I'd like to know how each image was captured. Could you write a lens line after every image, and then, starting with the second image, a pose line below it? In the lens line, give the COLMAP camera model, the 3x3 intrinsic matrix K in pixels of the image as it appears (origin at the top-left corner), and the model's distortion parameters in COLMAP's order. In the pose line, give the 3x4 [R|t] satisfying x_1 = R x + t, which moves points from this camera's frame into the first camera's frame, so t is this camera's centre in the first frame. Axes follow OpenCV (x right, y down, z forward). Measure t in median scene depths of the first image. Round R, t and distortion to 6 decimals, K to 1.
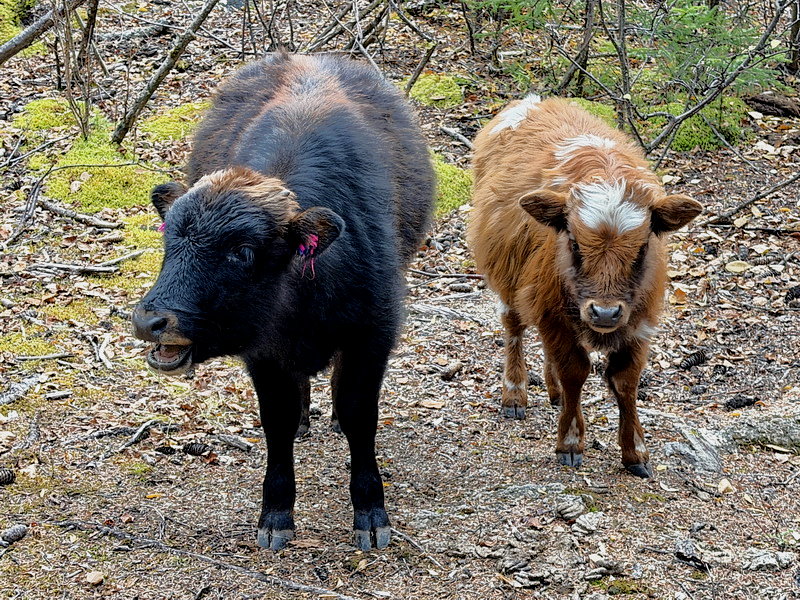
lens RADIAL K [[1748.5, 0, 401.4], [0, 1748.5, 297.2], [0, 0, 1]] dist [0.116244, 0.000000]
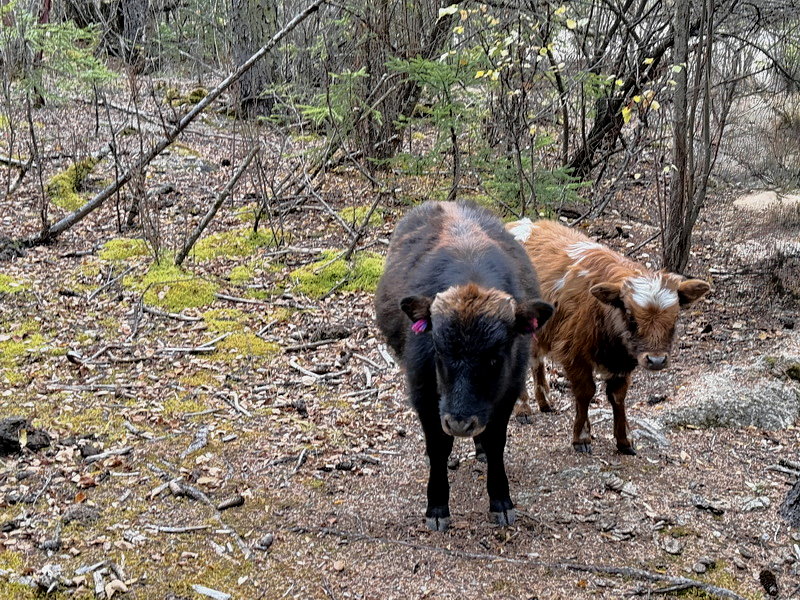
lens RADIAL K [[1035.9, 0, 397.3], [0, 1035.9, 305.8], [0, 0, 1]] dist [0.115947, 0.000000]
pose [[0.981830, -0.083930, 0.170195, -0.211113], [0.087239, 0.996115, -0.012045, -0.038087], [-0.168523, 0.026674, 0.985337, 0.088500]]
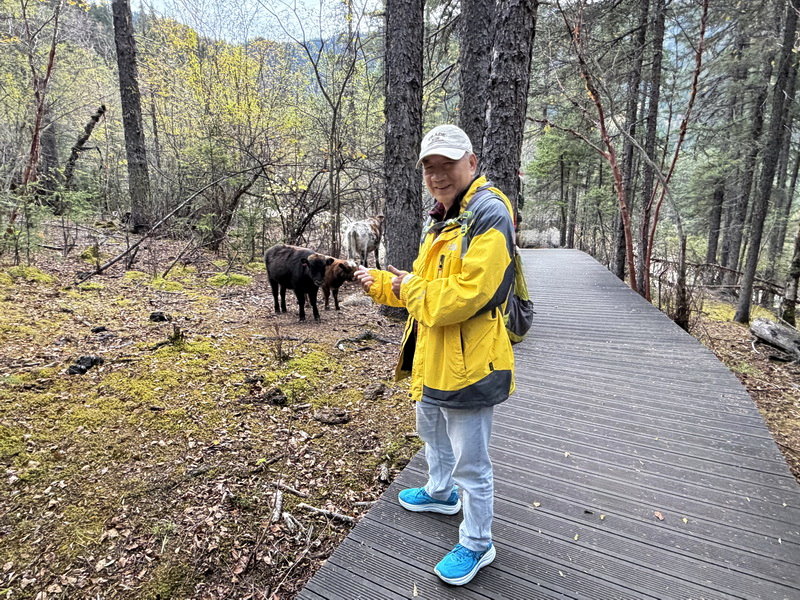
lens RADIAL K [[454.7, 0, 399.1], [0, 454.7, 301.7], [0, 0, 1]] dist [-0.002446, -0.000423]
pose [[0.761087, -0.119329, 0.637579, -0.698952], [0.158927, 0.987278, -0.004934, 0.108311], [-0.628879, 0.105083, 0.770369, -0.376534]]
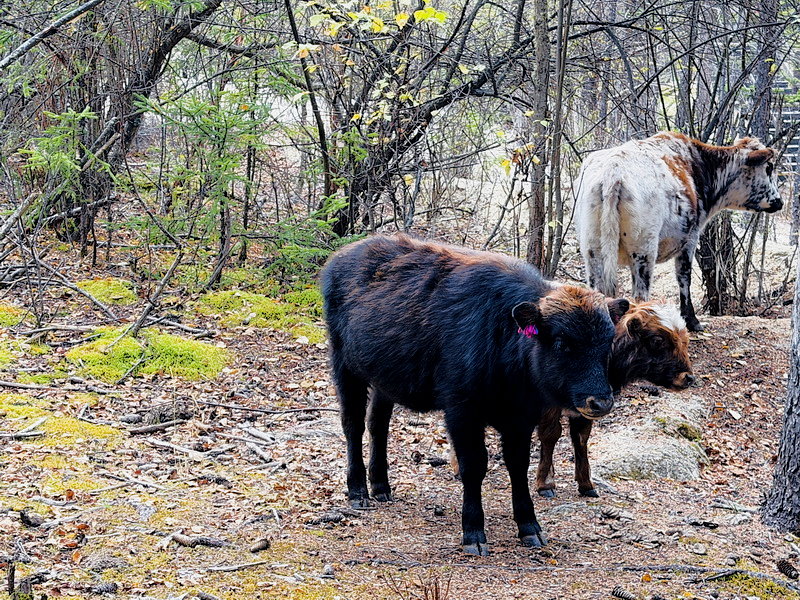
lens RADIAL K [[1569.8, 0, 401.1], [0, 1569.8, 299.1], [0, 0, 1]] dist [0.192142, 0.000000]
pose [[0.842693, -0.054648, 0.535613, -0.720127], [0.124381, 0.987684, -0.094919, 0.037053], [-0.523830, 0.146608, 0.839112, -0.121801]]
